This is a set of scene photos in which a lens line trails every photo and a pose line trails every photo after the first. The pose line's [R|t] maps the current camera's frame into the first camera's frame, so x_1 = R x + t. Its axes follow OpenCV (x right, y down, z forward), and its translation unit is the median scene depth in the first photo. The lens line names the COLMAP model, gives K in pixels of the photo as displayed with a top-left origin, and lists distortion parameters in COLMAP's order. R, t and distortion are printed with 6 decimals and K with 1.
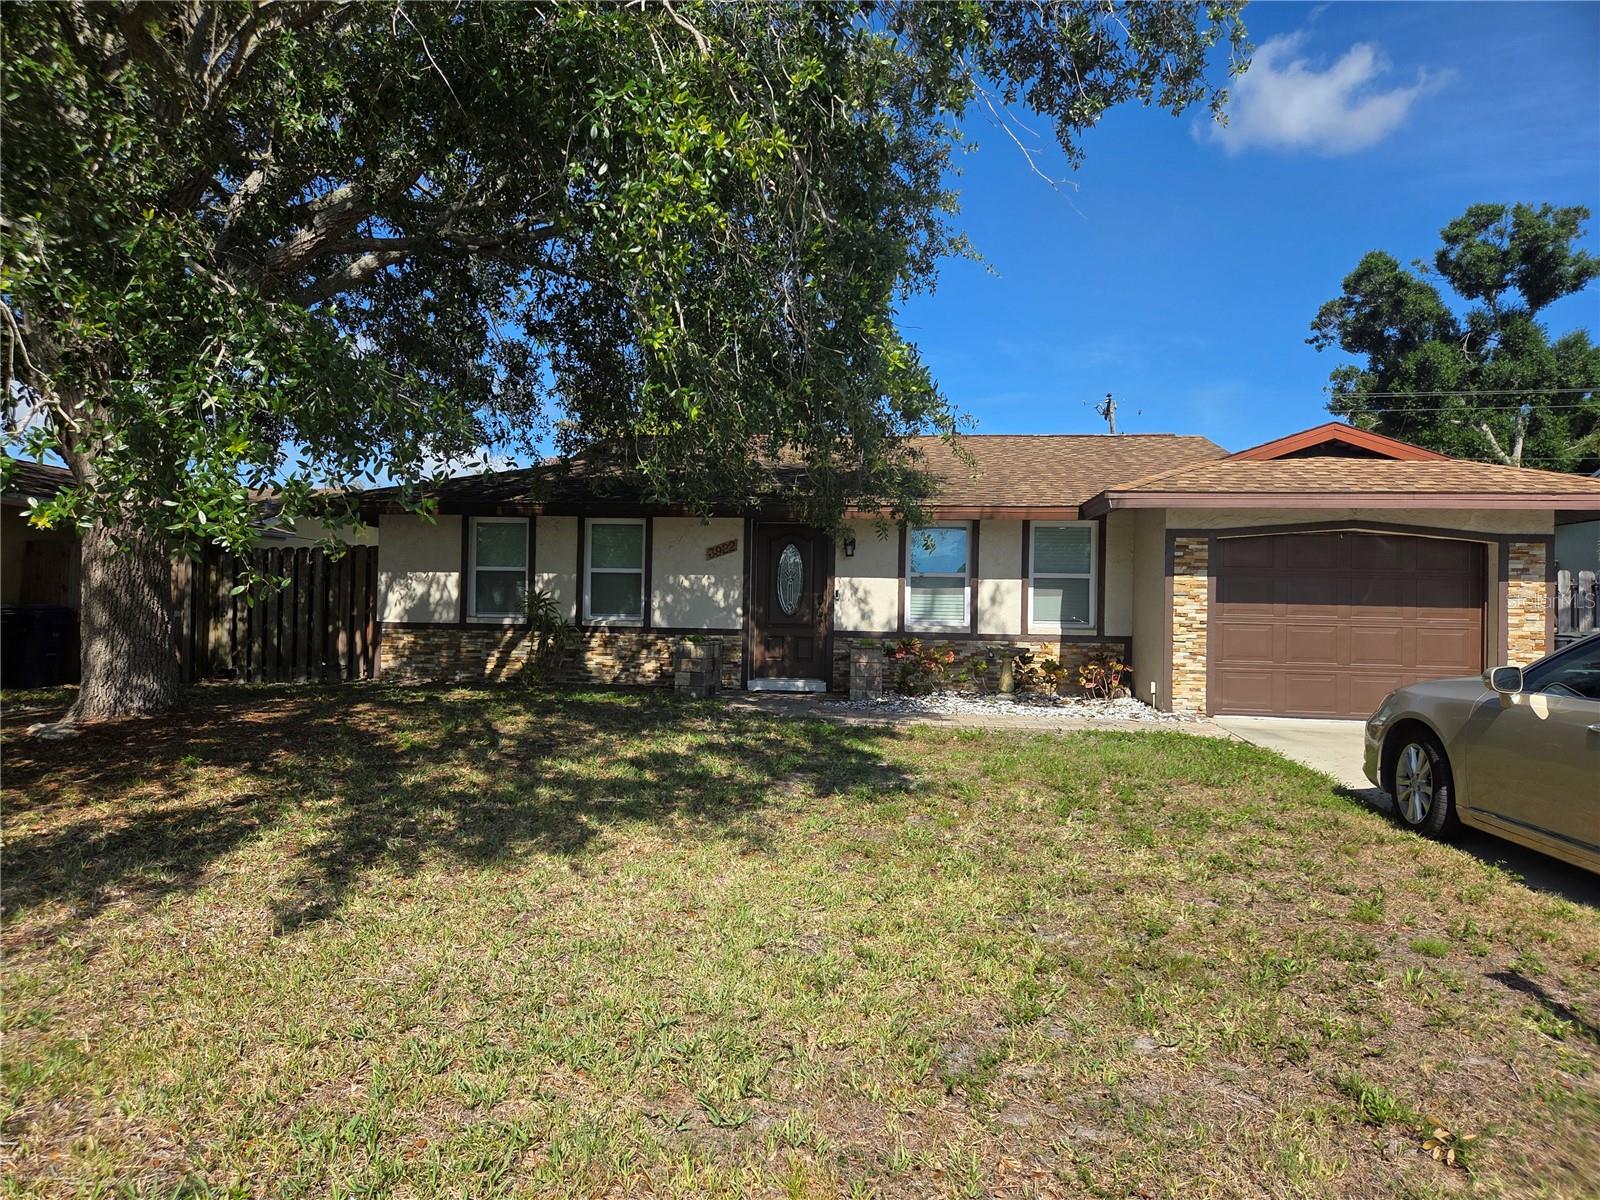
lens RADIAL K [[1072.2, 0, 786.7], [0, 1072.2, 594.3], [0, 0, 1]] dist [0.070820, -0.061071]
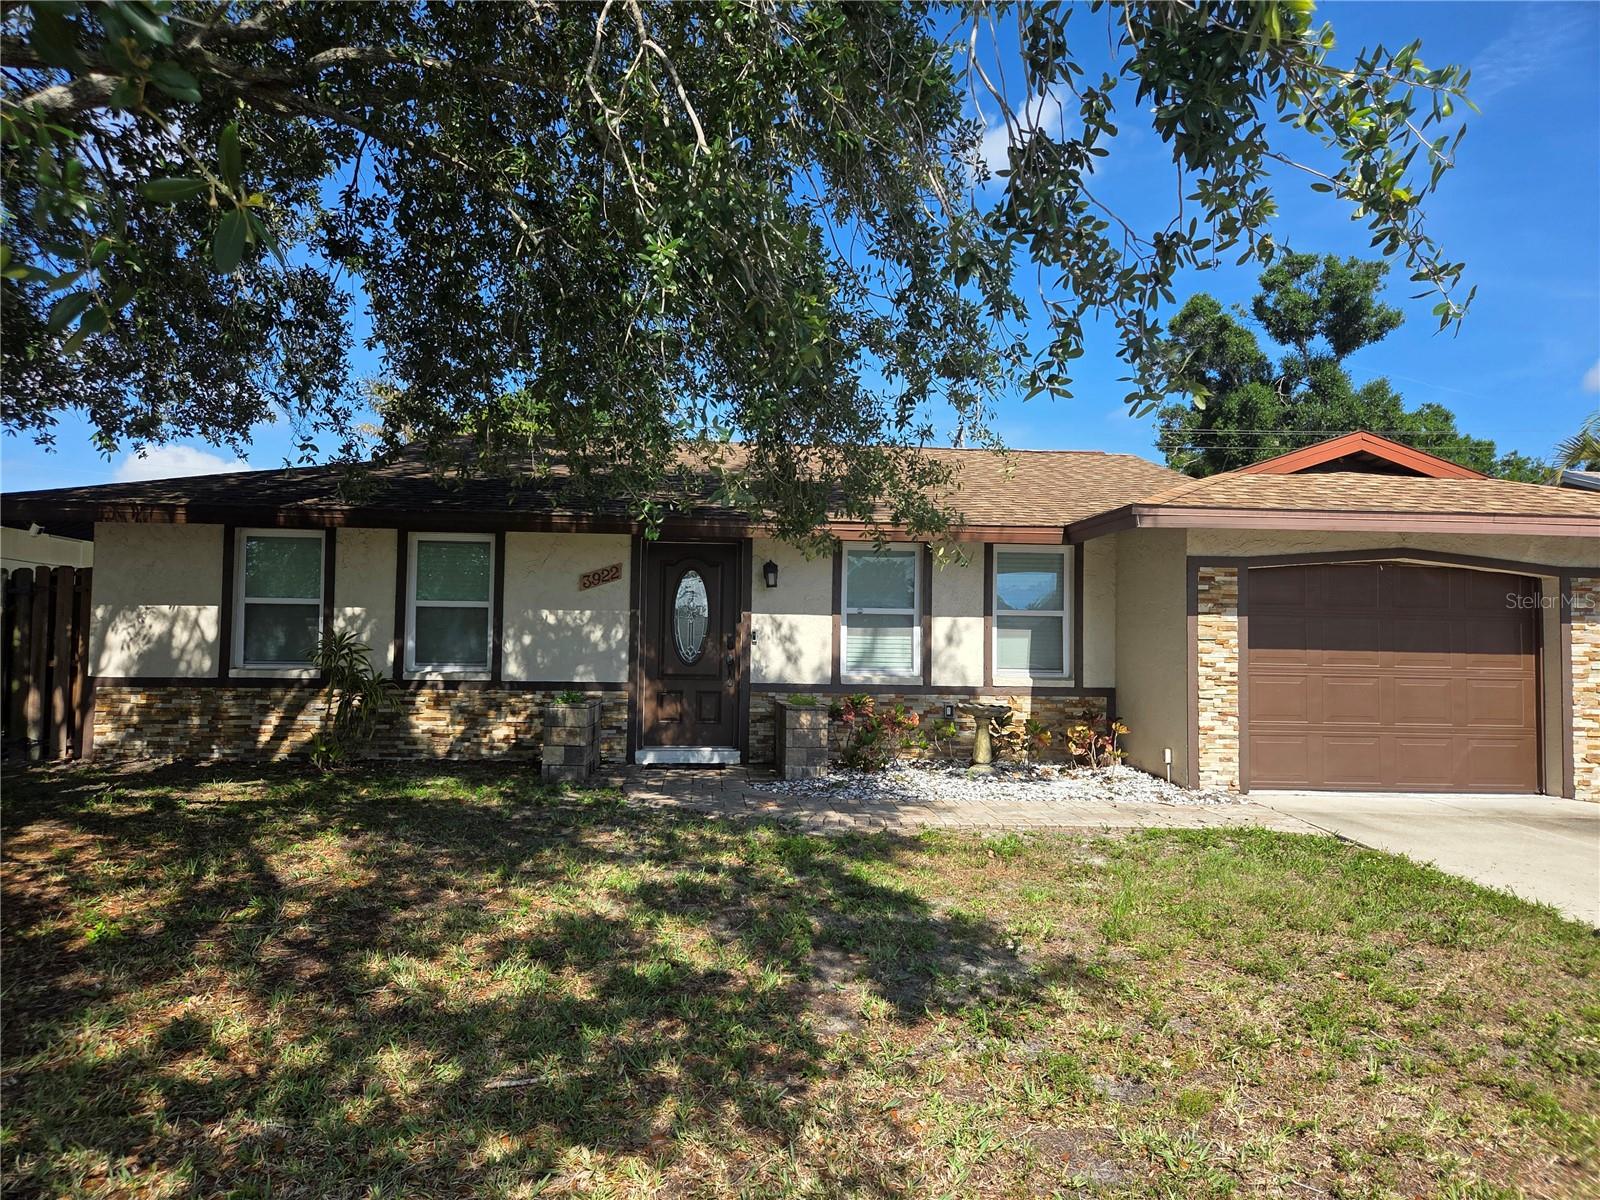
lens RADIAL K [[1072.2, 0, 803.3], [0, 1072.2, 597.8], [0, 0, 1]] dist [0.070820, -0.061071]
pose [[0.981866, 0.006053, 0.189479, -0.065128], [-0.001569, 0.999715, -0.023803, -0.008855], [-0.189569, 0.023074, 0.981596, 0.235929]]
